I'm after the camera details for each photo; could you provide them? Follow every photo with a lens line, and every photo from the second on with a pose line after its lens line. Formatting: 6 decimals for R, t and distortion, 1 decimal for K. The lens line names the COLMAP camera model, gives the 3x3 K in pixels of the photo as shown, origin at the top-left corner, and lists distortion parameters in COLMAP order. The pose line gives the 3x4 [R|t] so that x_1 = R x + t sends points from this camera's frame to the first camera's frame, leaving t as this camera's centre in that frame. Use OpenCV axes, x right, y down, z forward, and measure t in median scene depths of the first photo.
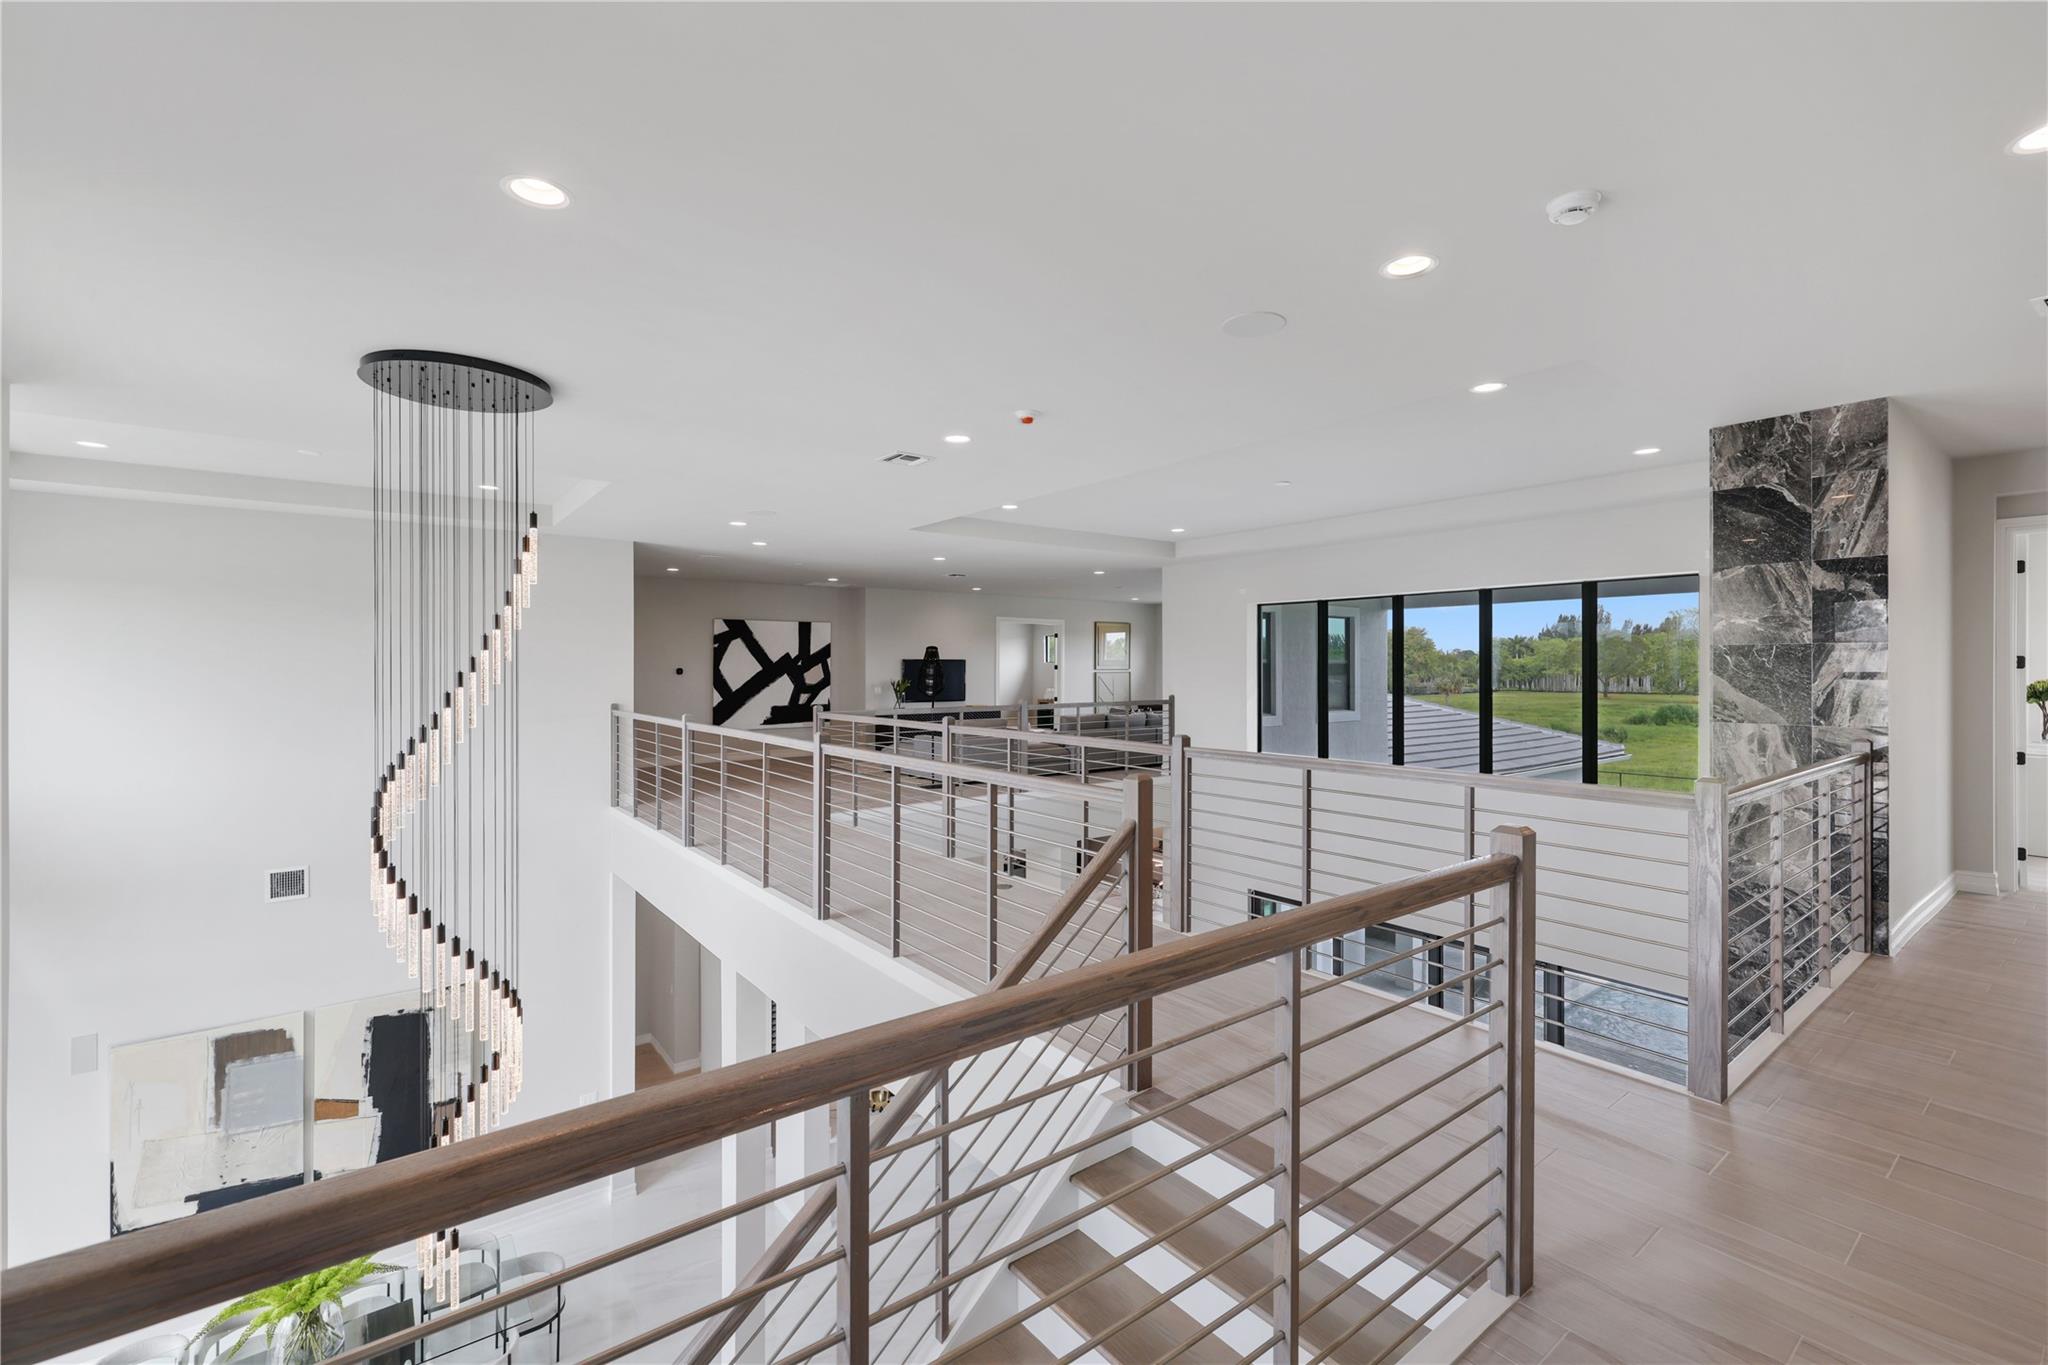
lens RADIAL K [[856.7, 0, 1029.5], [0, 856.7, 677.6], [0, 0, 1]] dist [-0.000350, 0.000986]
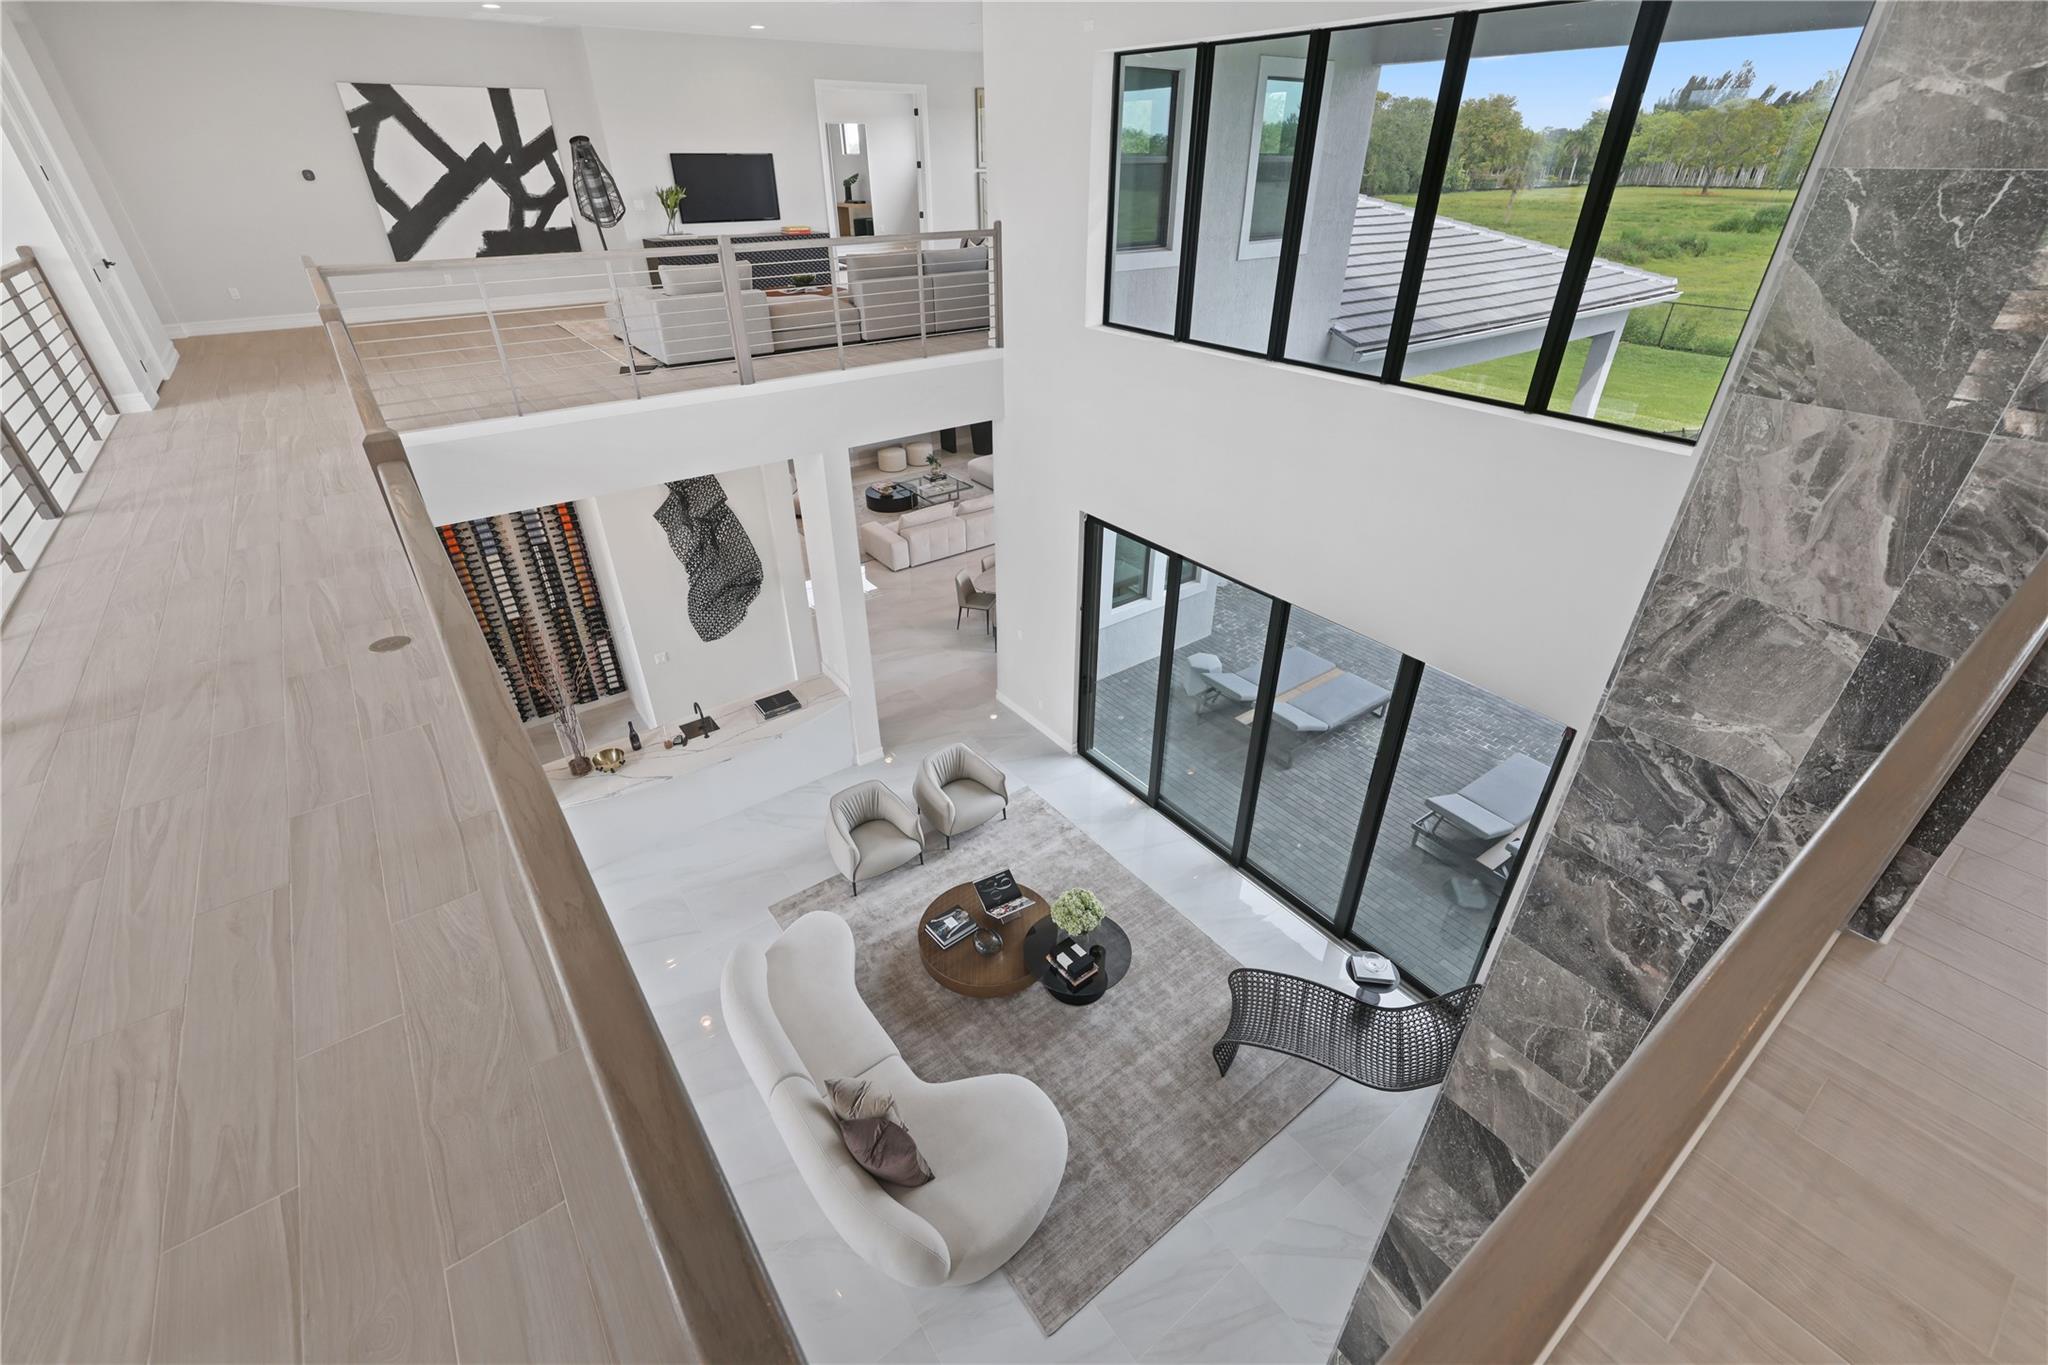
lens RADIAL K [[856.7, 0, 1029.5], [0, 856.7, 677.6], [0, 0, 1]] dist [-0.000350, 0.000986]
pose [[0.999950, 0.005120, -0.008559, 0.164047], [-0.000010, 0.858676, 0.512519, -0.013343], [0.009974, -0.512493, 0.858633, 0.203186]]
